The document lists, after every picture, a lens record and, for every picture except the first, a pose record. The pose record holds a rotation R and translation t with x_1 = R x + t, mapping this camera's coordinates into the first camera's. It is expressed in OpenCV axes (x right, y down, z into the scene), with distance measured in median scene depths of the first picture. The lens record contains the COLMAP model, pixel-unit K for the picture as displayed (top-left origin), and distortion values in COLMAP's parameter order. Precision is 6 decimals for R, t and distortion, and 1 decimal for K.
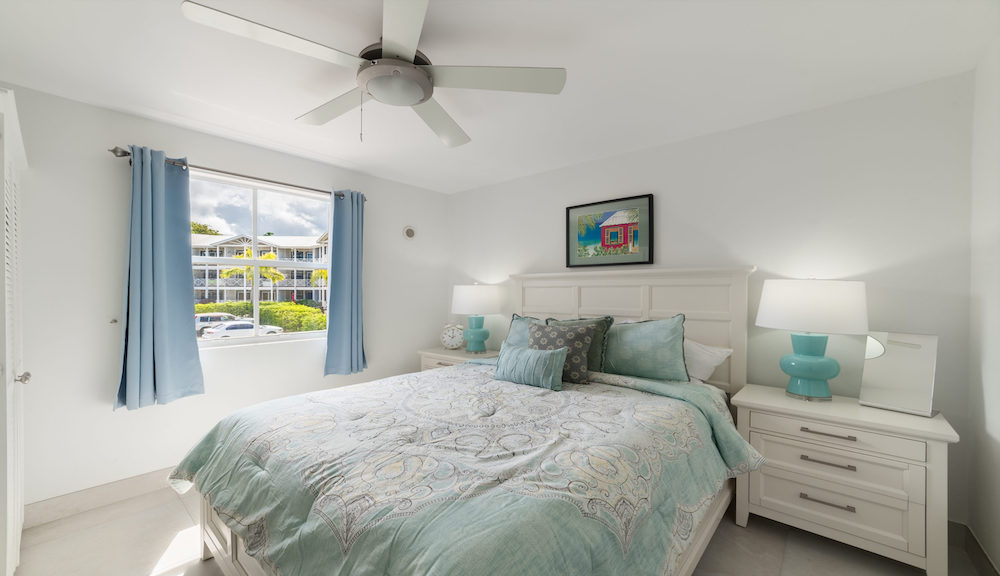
lens RADIAL K [[394.1, 0, 500.9], [0, 394.1, 299.5], [0, 0, 1]] dist [-0.000970, 0.000057]
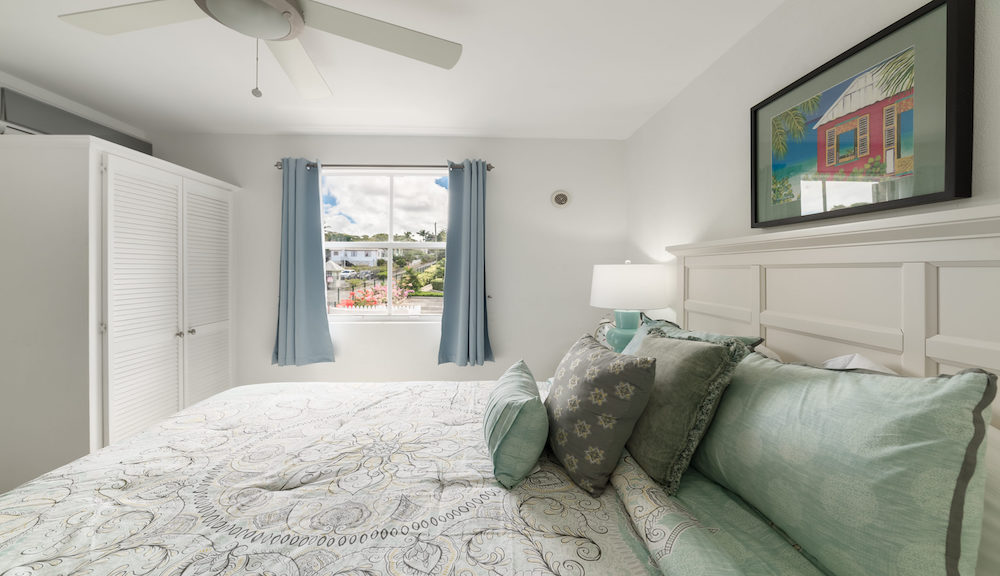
lens RADIAL K [[403.2, 0, 482.7], [0, 403.2, 267.8], [0, 0, 1]] dist [-0.001906, 0.000069]
pose [[0.671512, -0.001613, -0.740992, 0.404593], [-0.017410, 0.999687, -0.017953, -0.020276], [0.740789, 0.024956, 0.671274, 0.528078]]
